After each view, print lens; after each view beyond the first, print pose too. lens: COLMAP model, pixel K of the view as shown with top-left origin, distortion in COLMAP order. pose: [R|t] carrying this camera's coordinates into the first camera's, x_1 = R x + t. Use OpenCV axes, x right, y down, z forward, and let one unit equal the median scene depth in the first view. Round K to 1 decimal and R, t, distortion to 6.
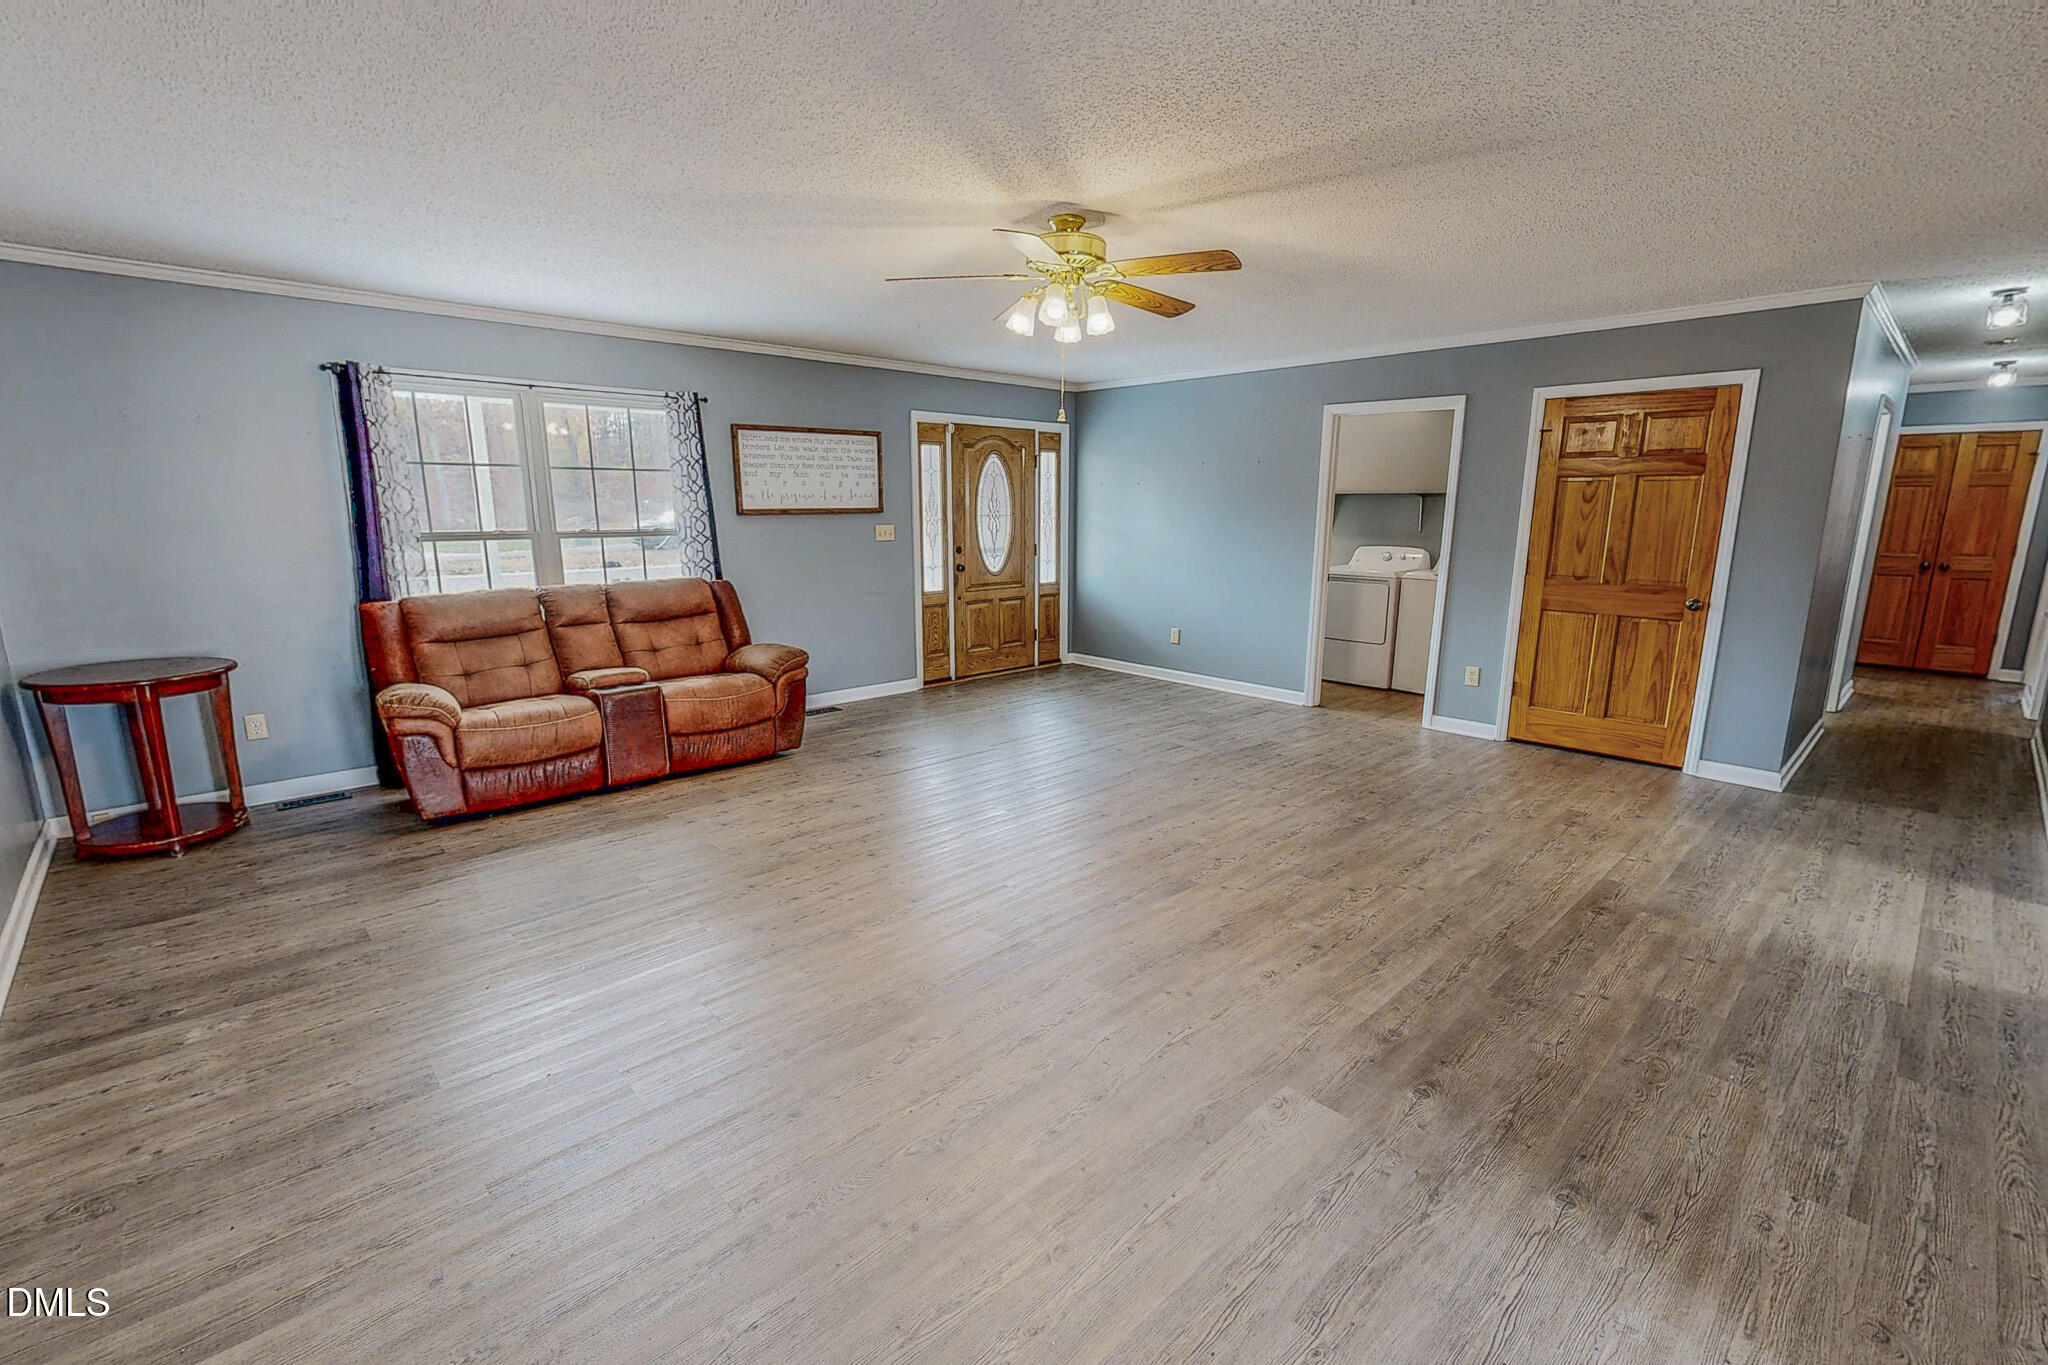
lens RADIAL K [[885.9, 0, 1025.5], [0, 885.9, 686.2], [0, 0, 1]] dist [0.000053, 0.000393]
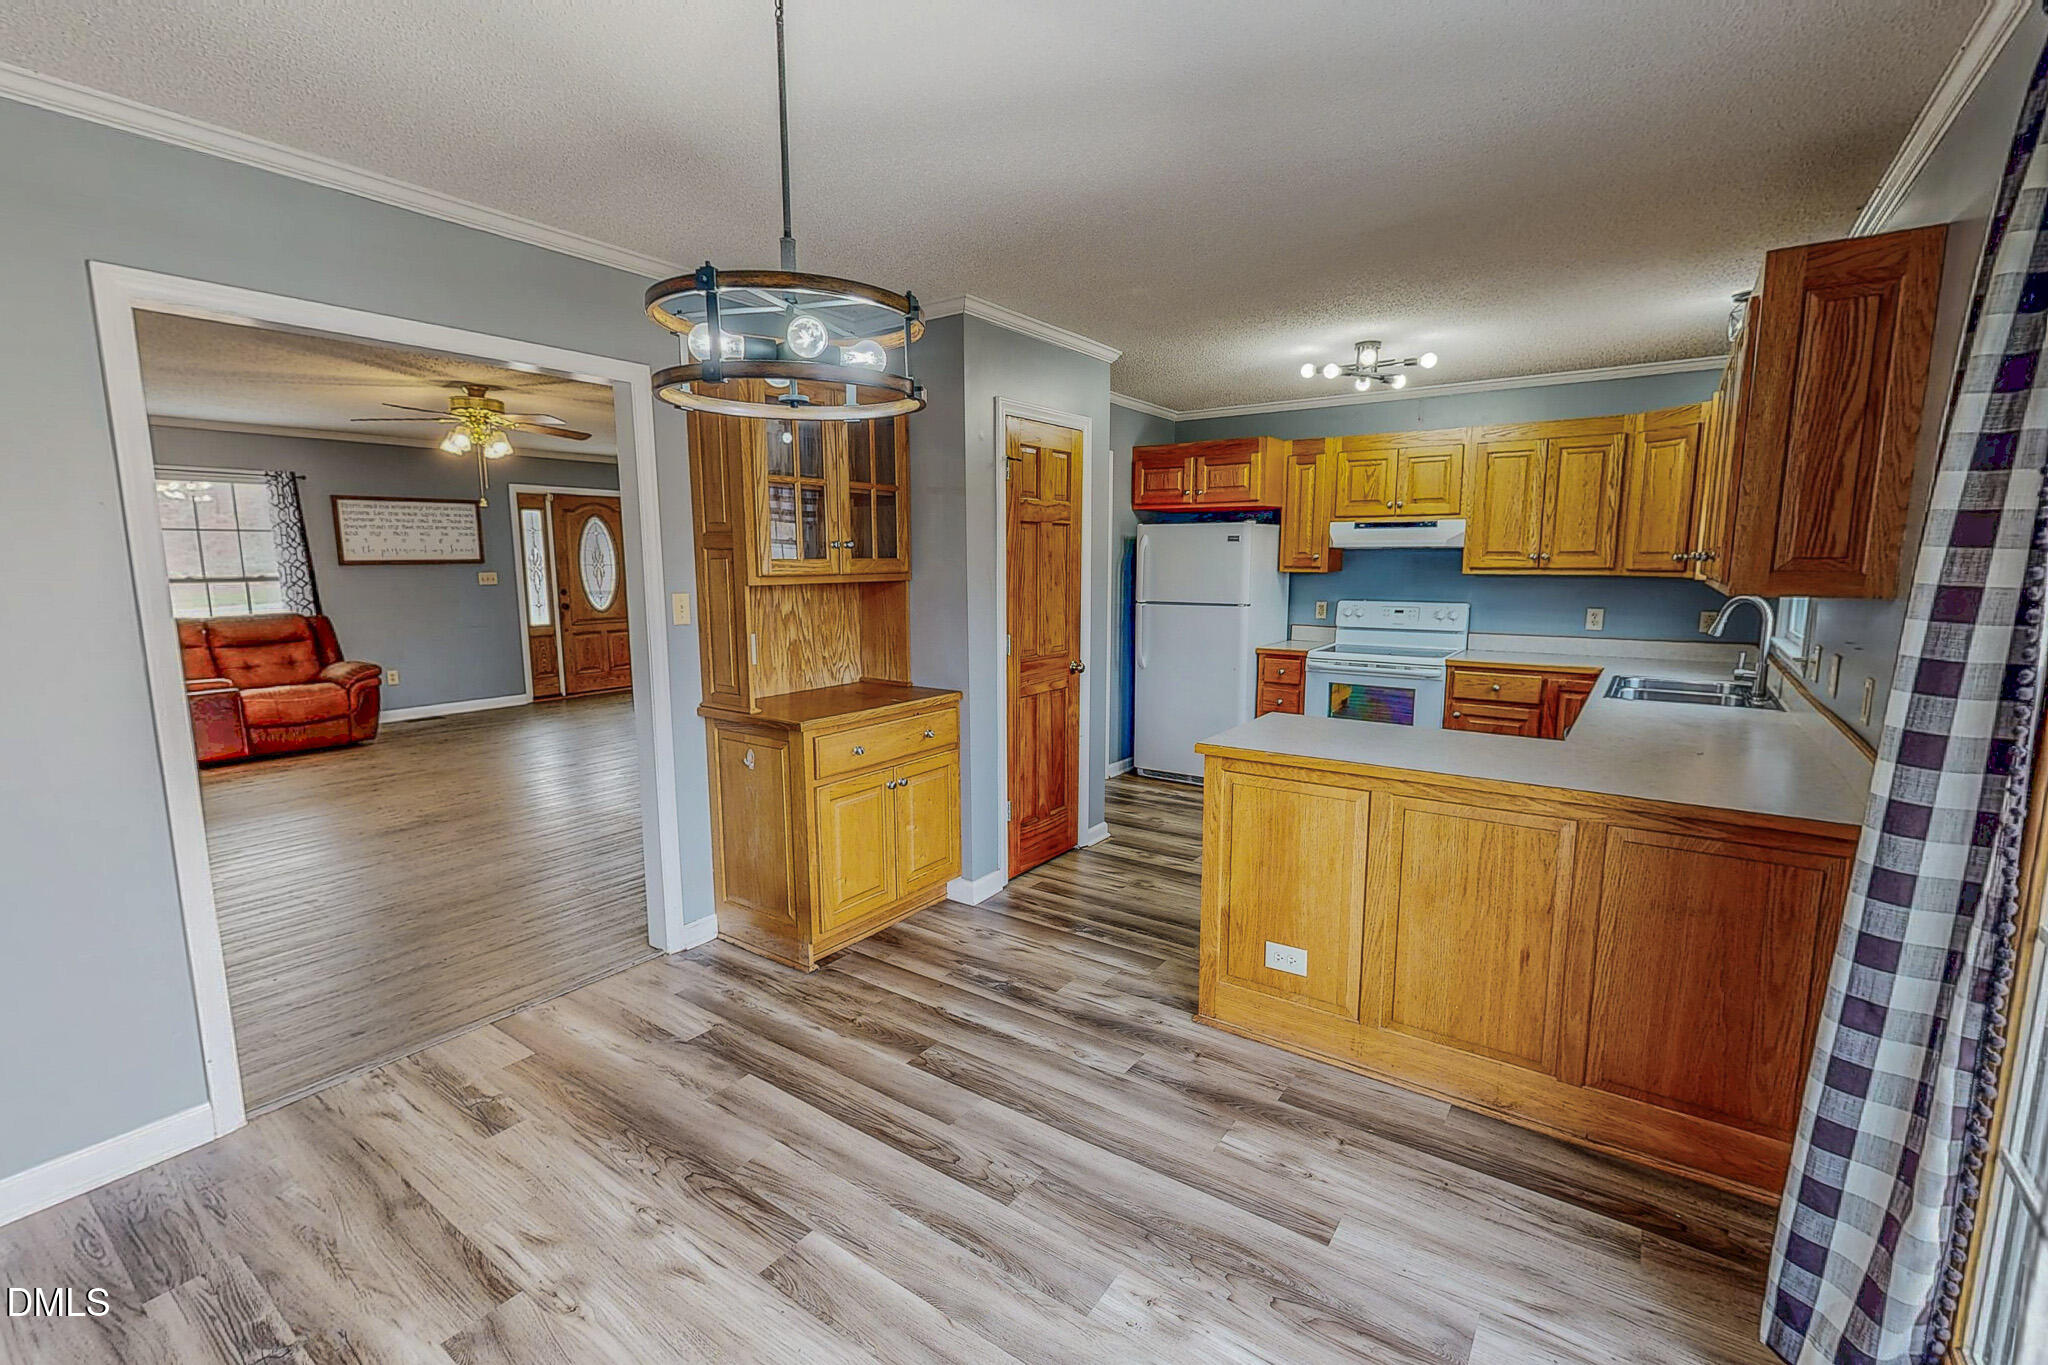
lens RADIAL K [[885.9, 0, 1025.5], [0, 885.9, 686.2], [0, 0, 1]] dist [0.000053, 0.000393]
pose [[0.979333, -0.032546, 0.199618, 0.392120], [0.043747, 0.997691, -0.051958, 0.092842], [-0.197466, 0.059617, 0.978495, -0.445922]]
